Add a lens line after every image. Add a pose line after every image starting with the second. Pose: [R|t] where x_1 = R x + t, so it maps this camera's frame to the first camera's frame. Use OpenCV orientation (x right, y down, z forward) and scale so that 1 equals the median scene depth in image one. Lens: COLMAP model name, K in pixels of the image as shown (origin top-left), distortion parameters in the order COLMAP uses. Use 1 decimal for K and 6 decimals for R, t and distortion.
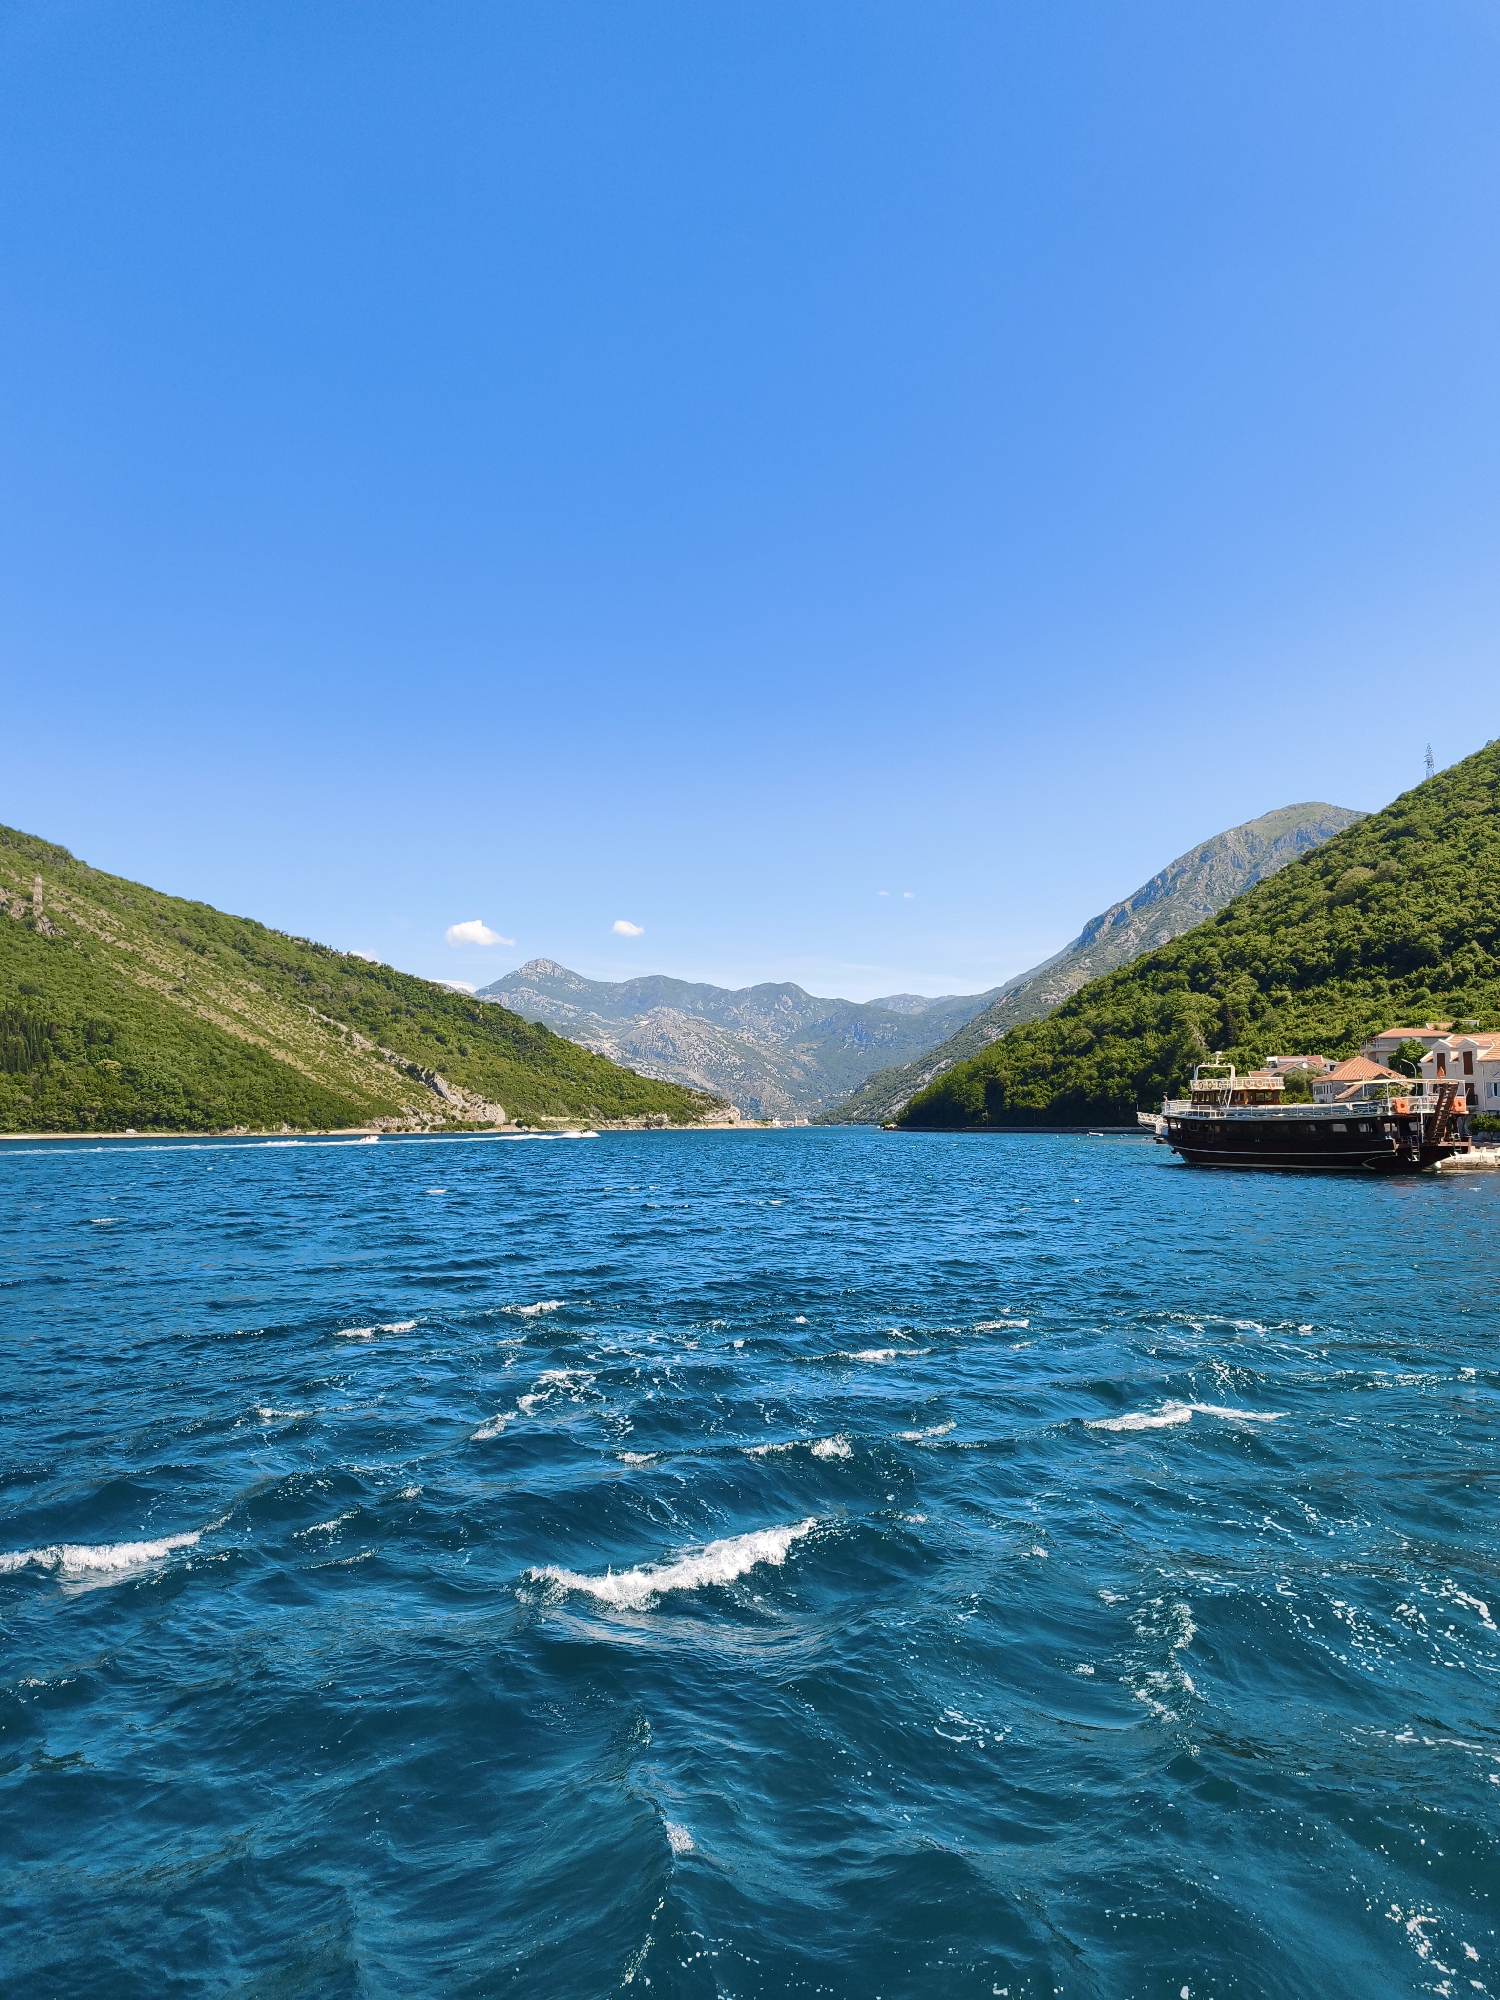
lens RADIAL K [[1307.5, 0, 764.1], [0, 1307.5, 1014.6], [0, 0, 1]] dist [0.033814, -0.030891]
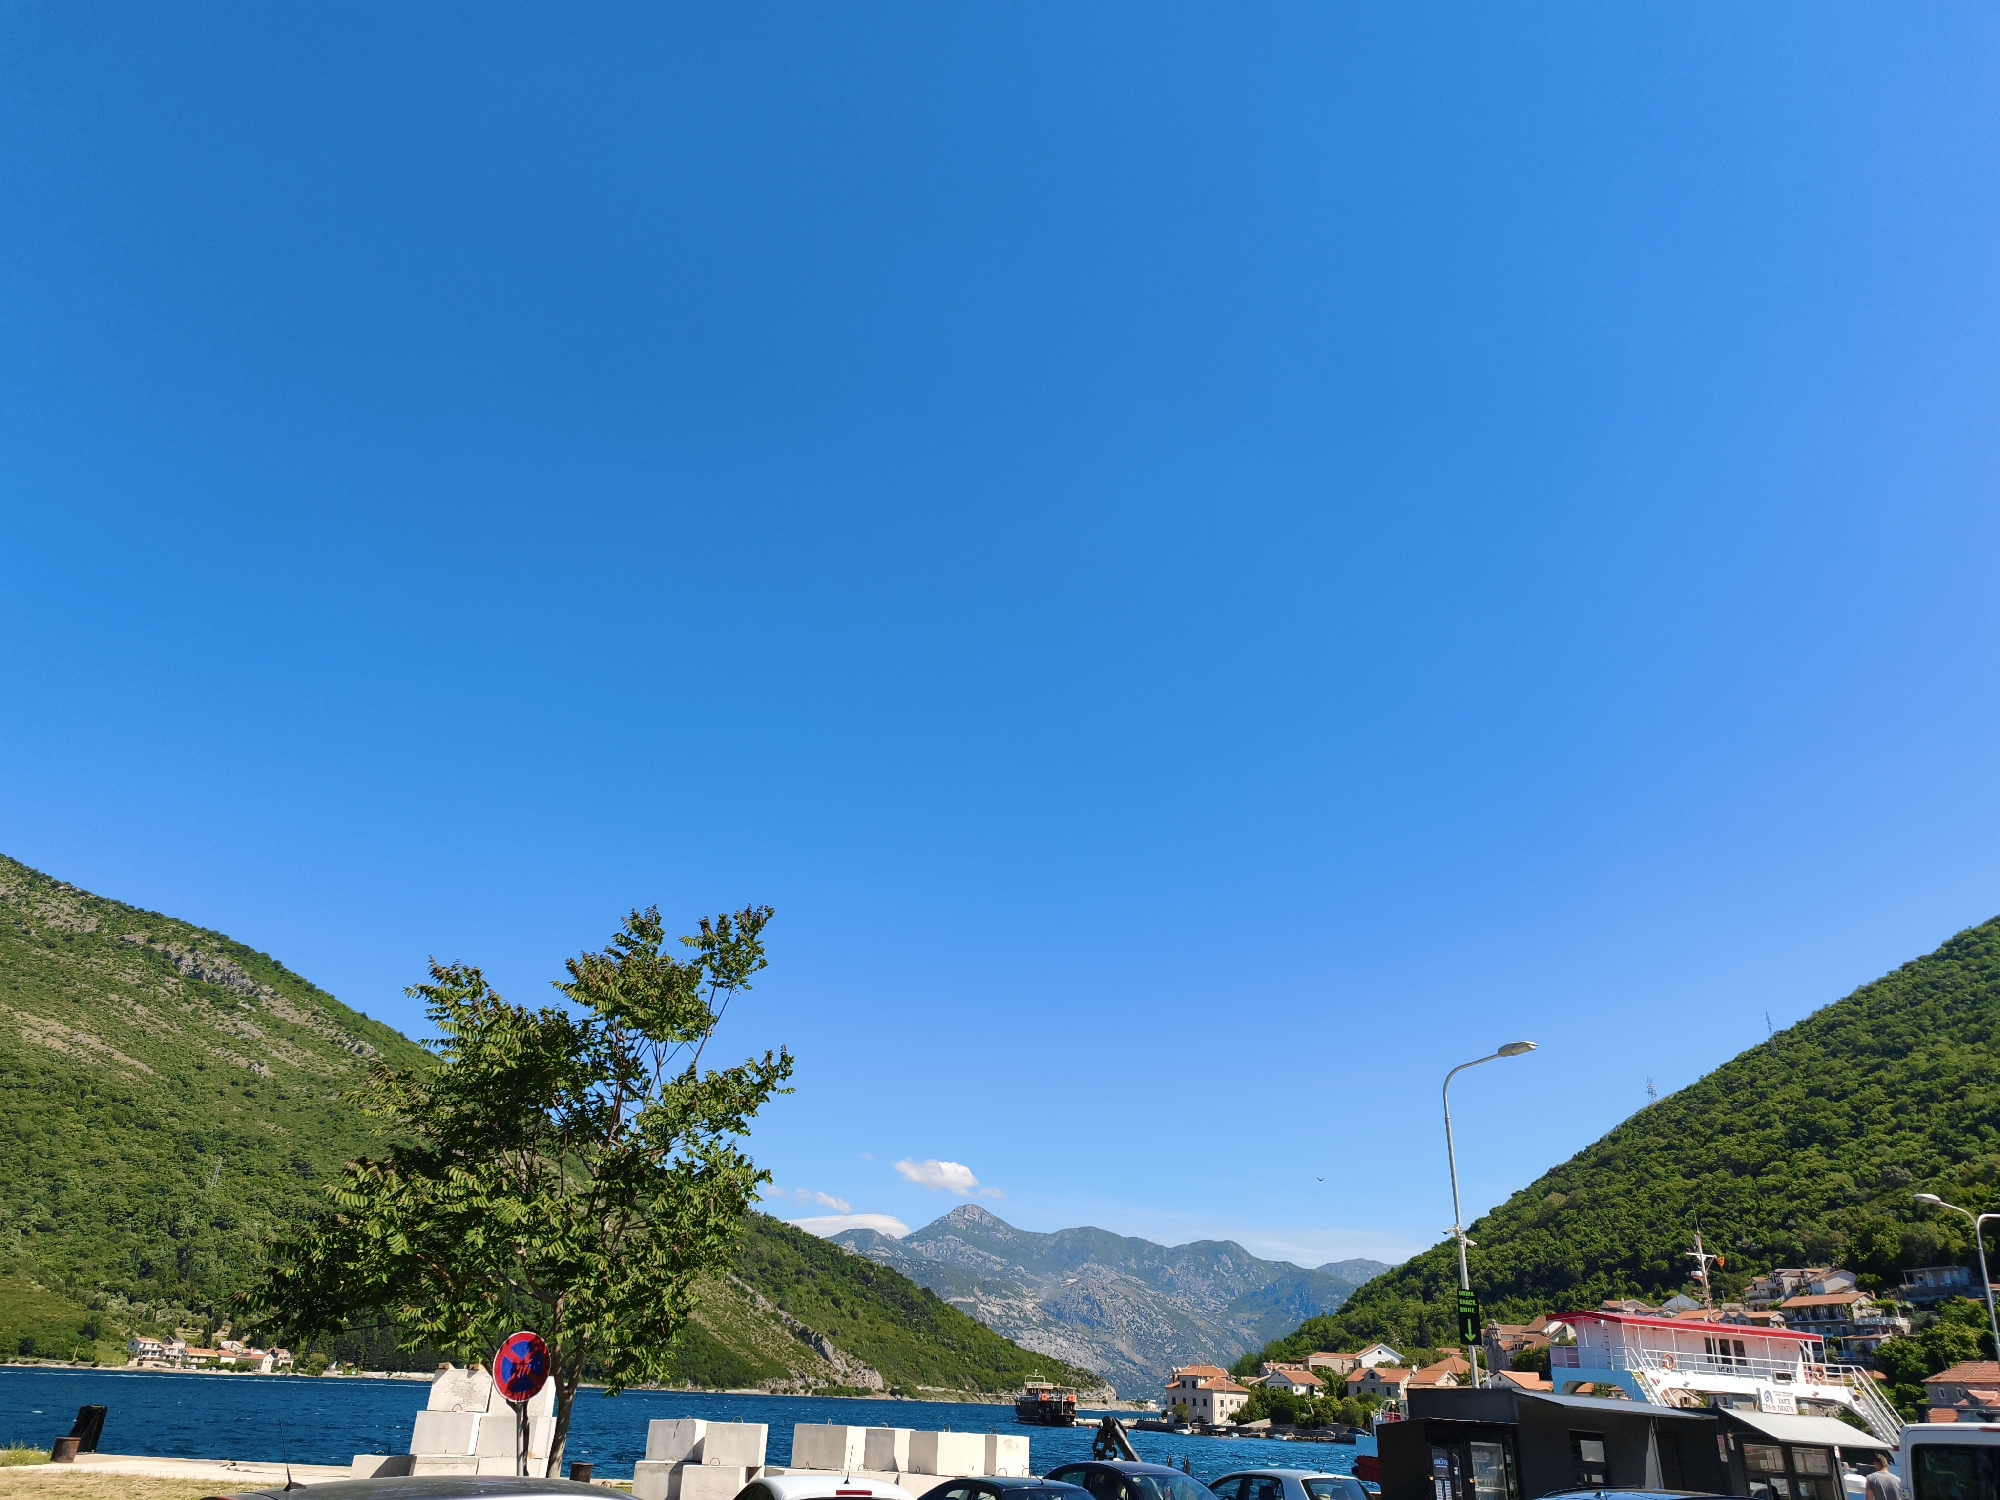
lens RADIAL K [[1307.5, 0, 990.3], [0, 1307.5, 742.1], [0, 0, 1]] dist [0.033814, -0.030891]
pose [[0.987244, -0.023135, -0.157528, 0.064113], [-0.037271, 0.928315, -0.369922, -0.013704], [0.154794, 0.371074, 0.915611, -0.159828]]
